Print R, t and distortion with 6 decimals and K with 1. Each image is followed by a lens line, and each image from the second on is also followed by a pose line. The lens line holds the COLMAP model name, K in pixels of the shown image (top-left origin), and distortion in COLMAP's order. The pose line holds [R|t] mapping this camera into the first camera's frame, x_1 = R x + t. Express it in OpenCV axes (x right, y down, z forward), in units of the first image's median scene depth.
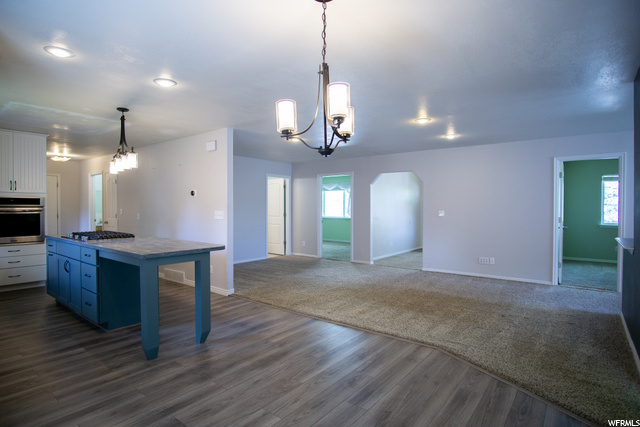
lens RADIAL K [[365.6, 0, 320.0], [0, 365.6, 213.5], [0, 0, 1]] dist [-0.004855, -0.001717]
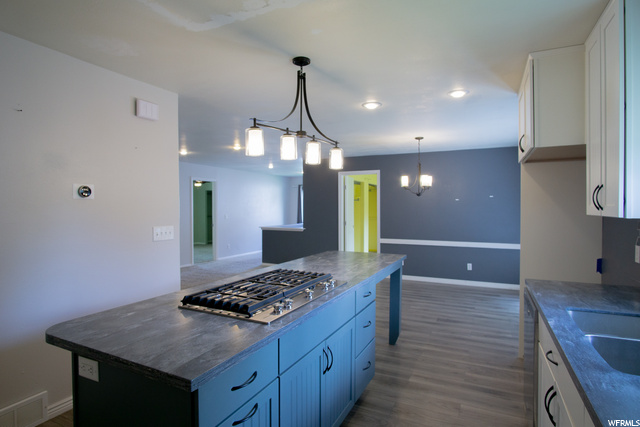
lens RADIAL K [[365.6, 0, 320.0], [0, 365.6, 213.5], [0, 0, 1]] dist [-0.004855, -0.001717]
pose [[-0.270734, -0.027030, 0.962275, -1.507658], [0.012794, 0.999416, 0.031673, -0.070140], [-0.962569, 0.020886, -0.270231, 1.512215]]
